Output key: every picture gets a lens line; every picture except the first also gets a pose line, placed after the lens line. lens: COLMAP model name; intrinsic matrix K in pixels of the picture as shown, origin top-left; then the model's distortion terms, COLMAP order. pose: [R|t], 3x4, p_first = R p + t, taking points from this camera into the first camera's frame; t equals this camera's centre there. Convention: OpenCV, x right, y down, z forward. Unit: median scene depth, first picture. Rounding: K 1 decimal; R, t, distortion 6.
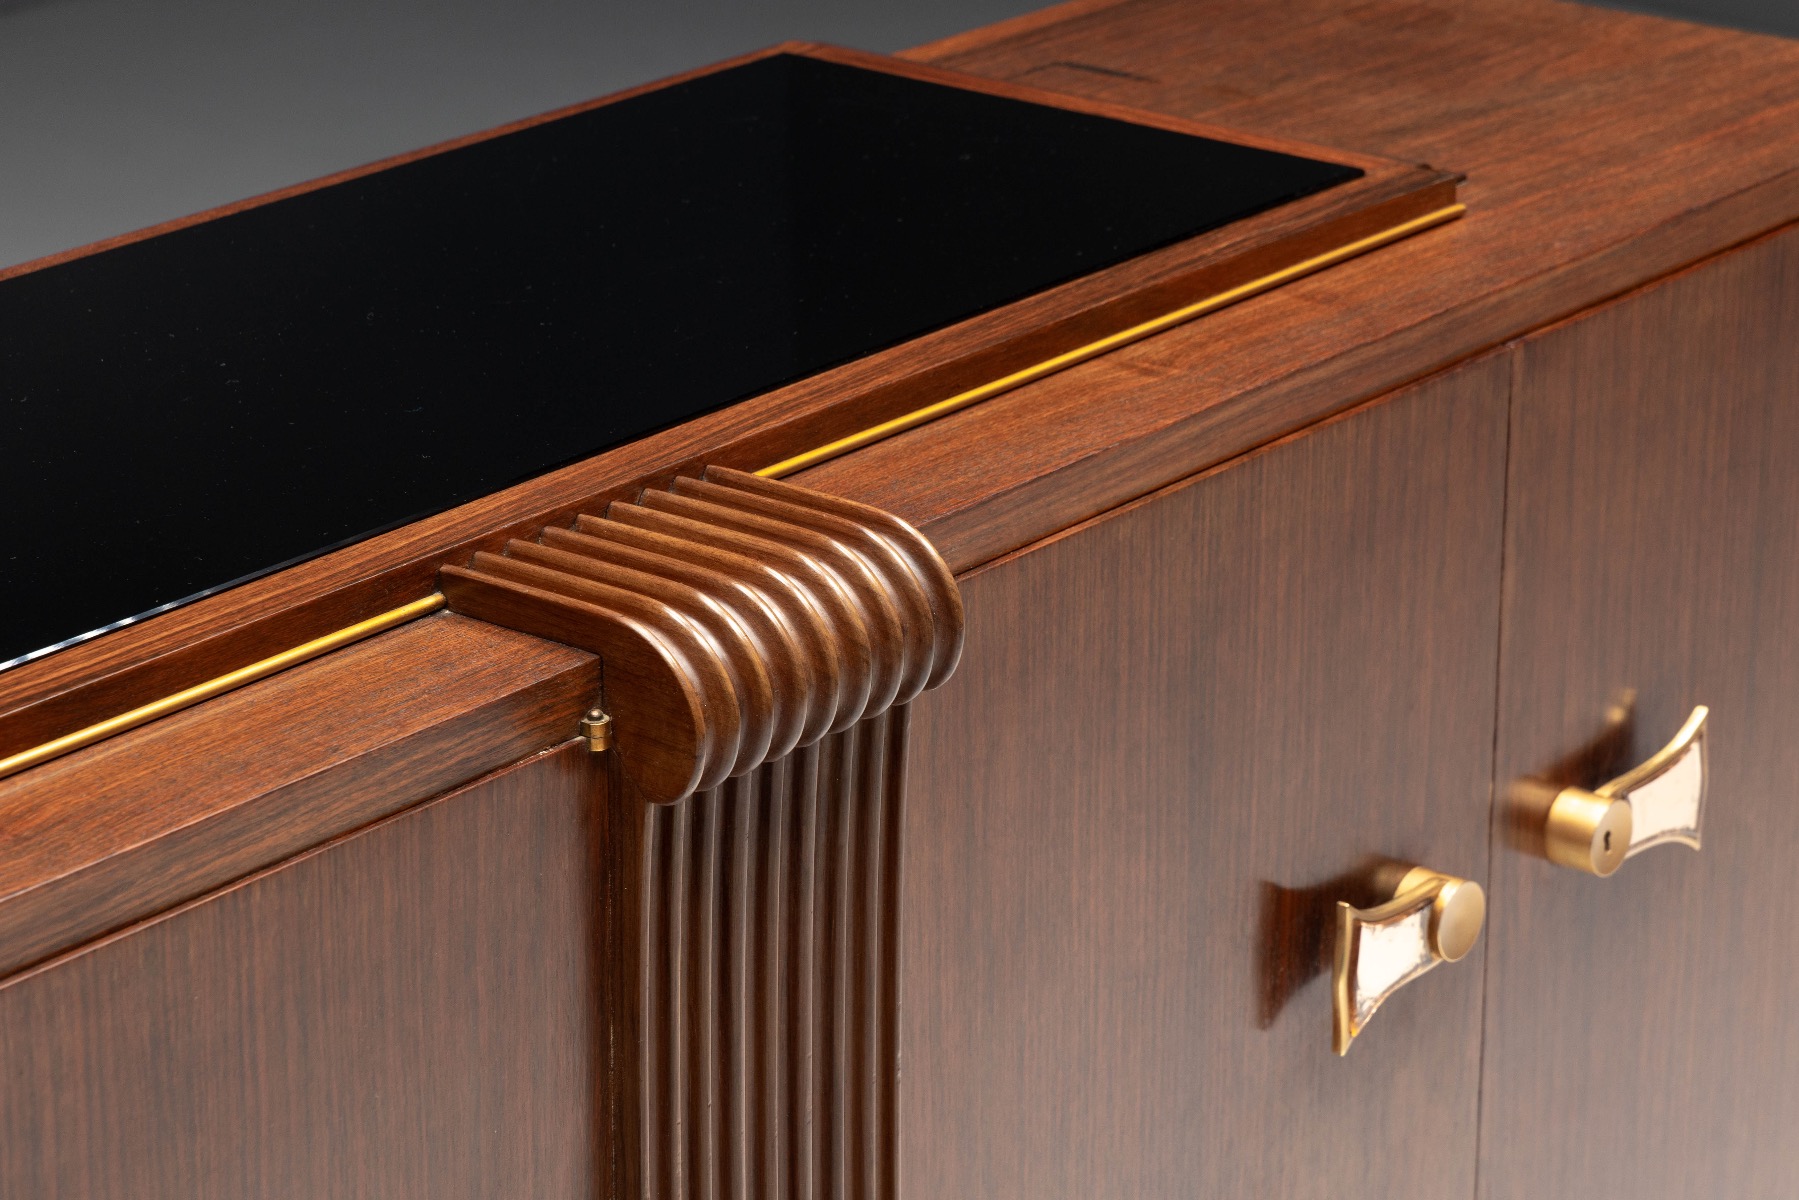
lens RADIAL K [[5652.7, 0, 899.5], [0, 5652.7, 600.0], [0, 0, 1]] dist [0.102015, -1.708904]
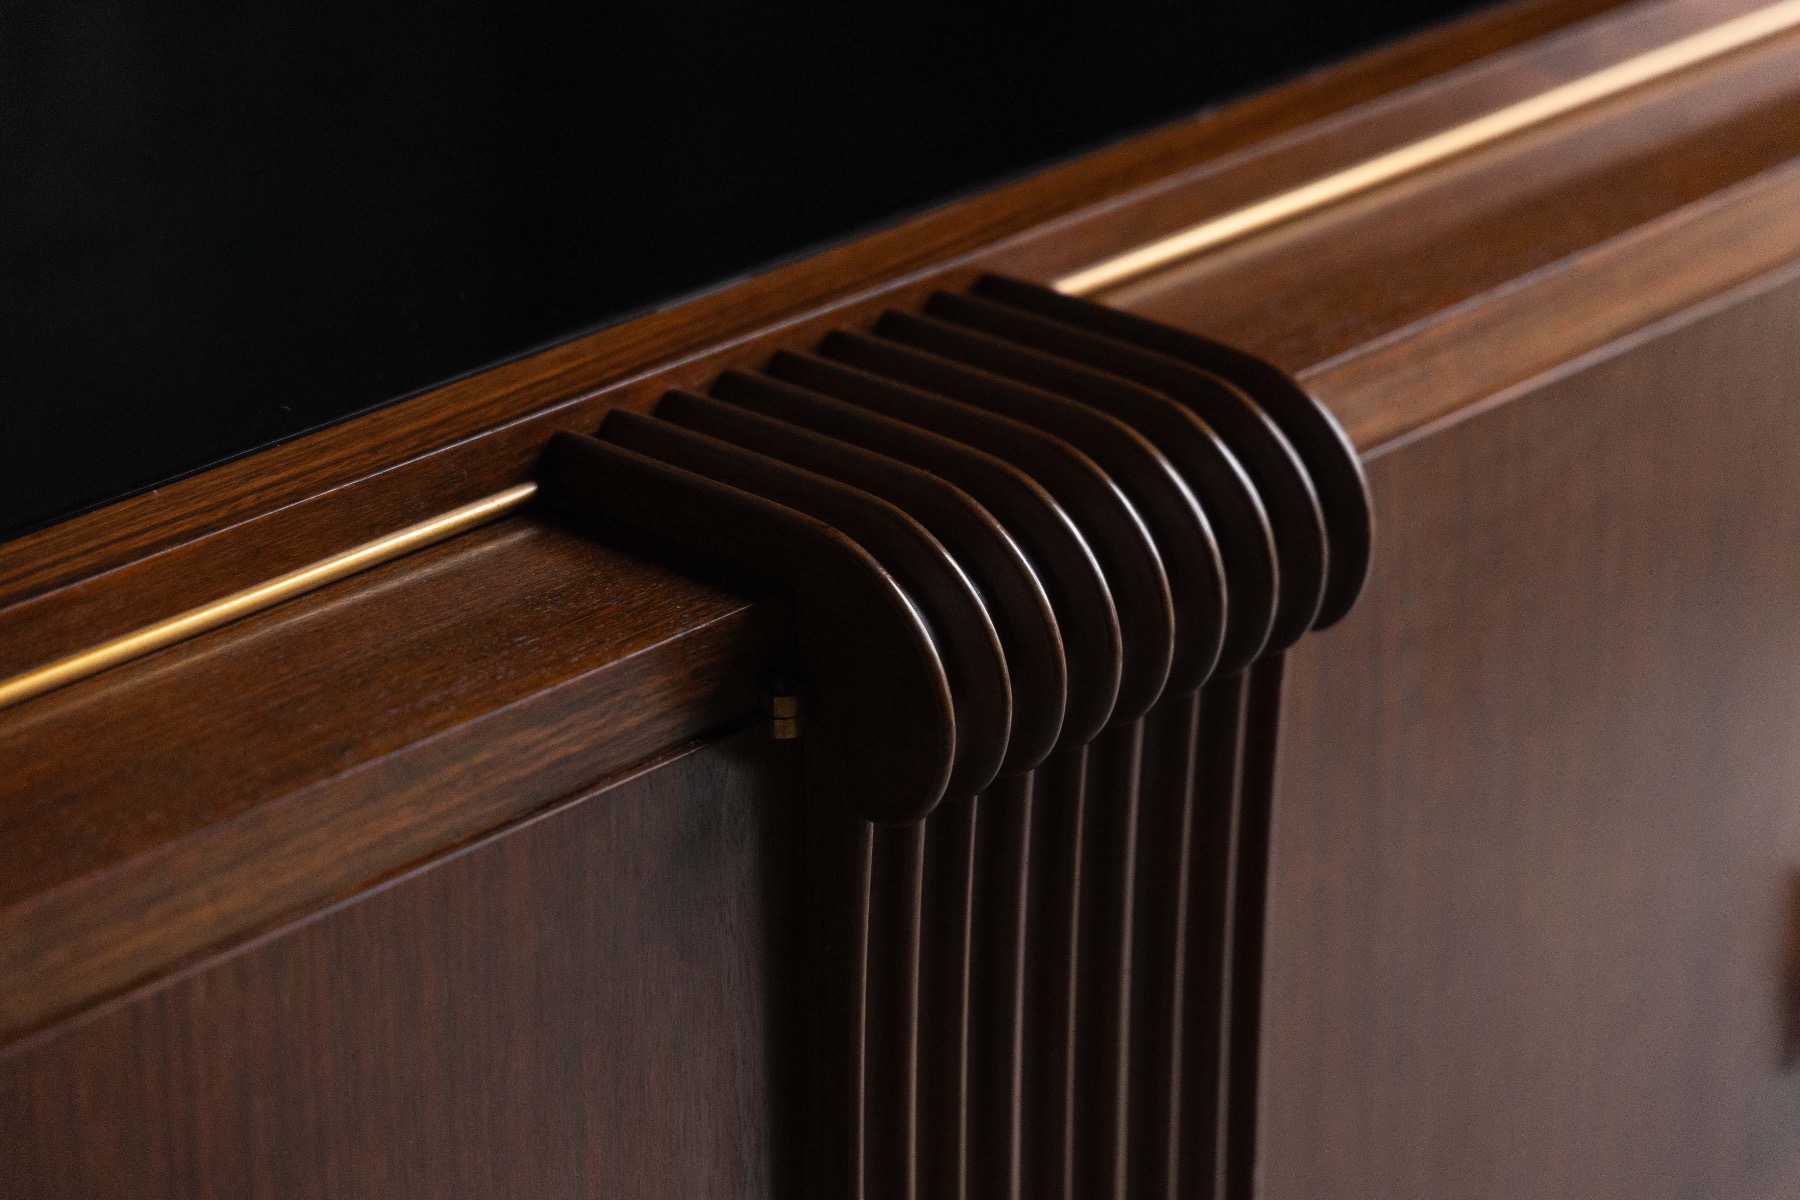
lens RADIAL K [[5794.3, 0, 900.0], [0, 5794.3, 600.0], [0, 0, 1]] dist [-0.012426, -0.935150]
pose [[0.997662, 0.021846, -0.064753, 0.000745], [-0.018587, 0.998551, 0.050511, -0.021904], [0.065763, -0.049189, 0.996622, 0.369371]]
